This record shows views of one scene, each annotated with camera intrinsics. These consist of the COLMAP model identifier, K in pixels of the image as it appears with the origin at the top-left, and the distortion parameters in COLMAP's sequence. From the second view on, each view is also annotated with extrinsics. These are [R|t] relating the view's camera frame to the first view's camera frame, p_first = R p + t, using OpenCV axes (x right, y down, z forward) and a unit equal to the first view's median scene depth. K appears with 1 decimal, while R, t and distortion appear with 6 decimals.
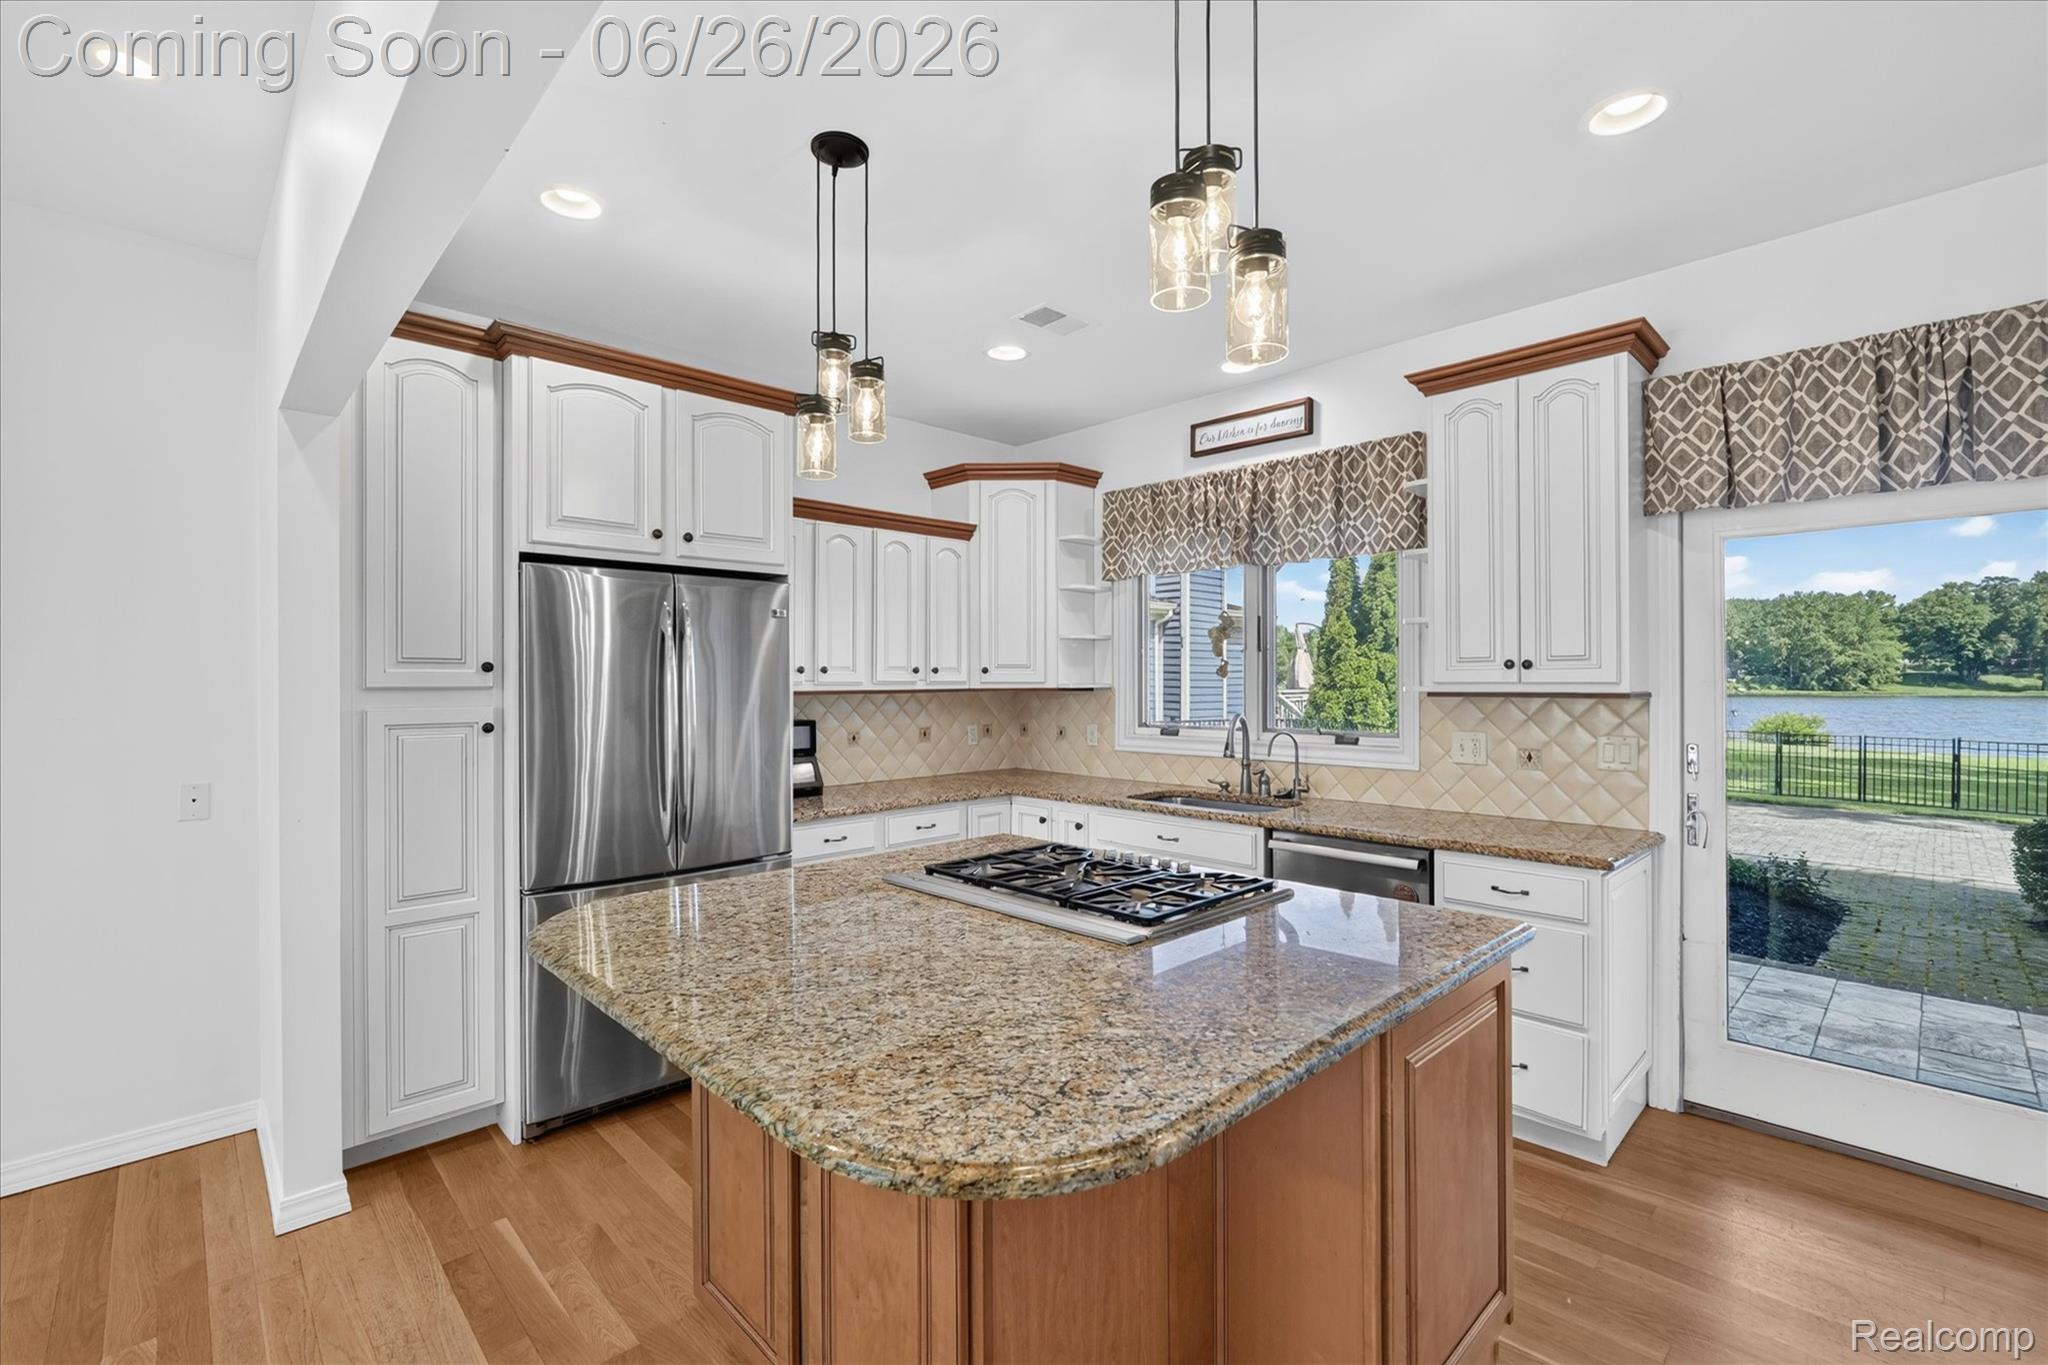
lens RADIAL K [[891.9, 0, 1022.2], [0, 891.9, 680.4], [0, 0, 1]] dist [-0.012920, 0.005014]
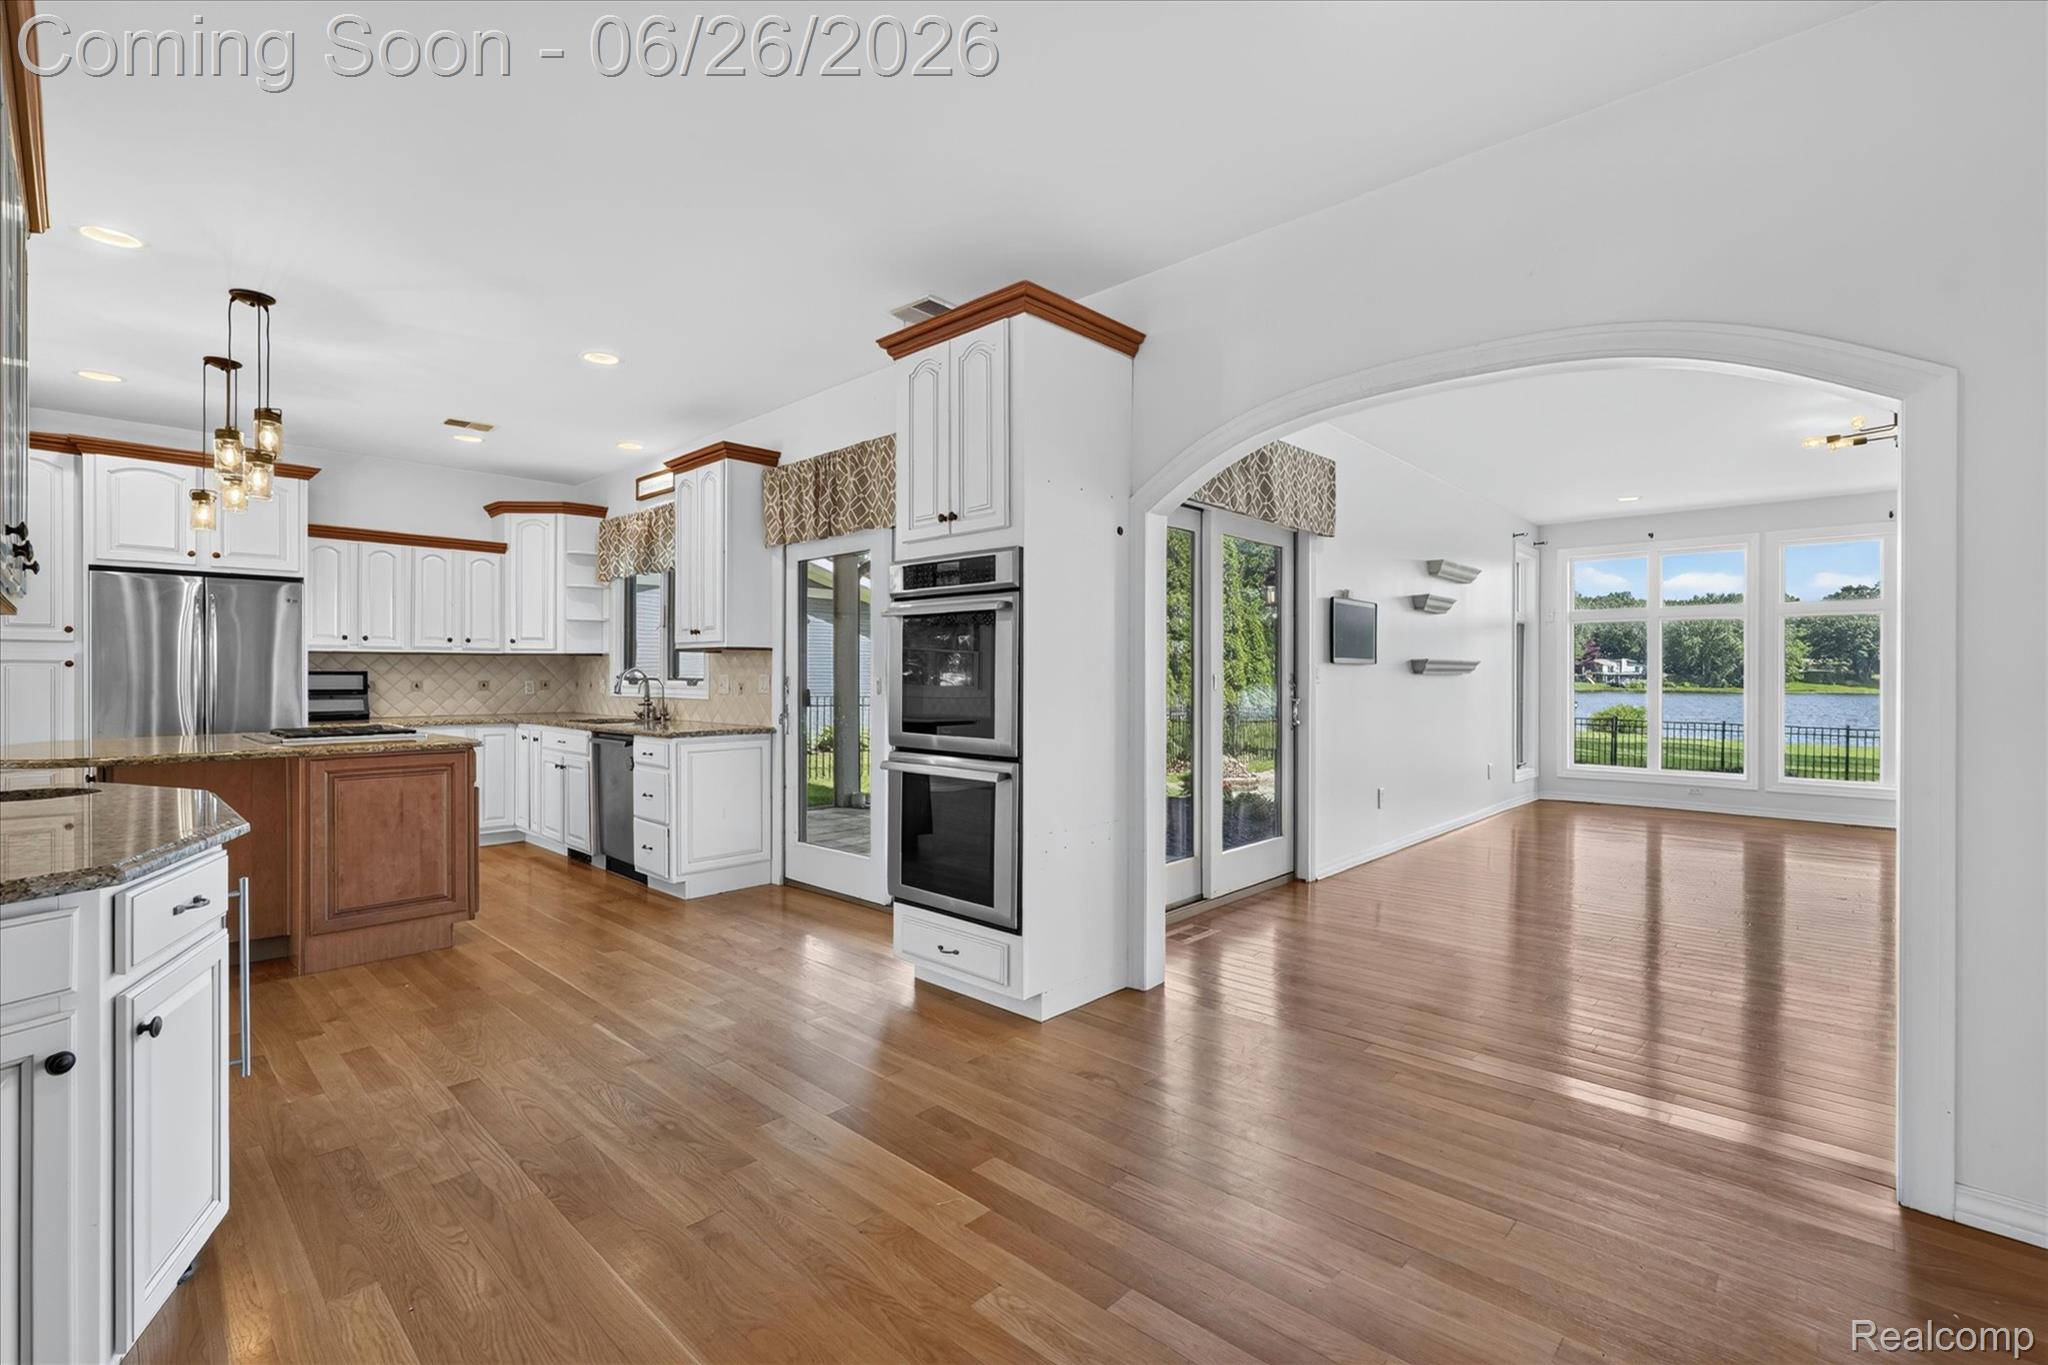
lens RADIAL K [[891.9, 0, 1025.8], [0, 891.9, 674.6], [0, 0, 1]] dist [-0.012920, 0.005014]
pose [[0.998509, 0.002188, 0.054550, 0.903571], [-0.002027, 0.999993, -0.003016, 0.057748], [-0.054557, 0.002901, 0.998506, -0.646715]]
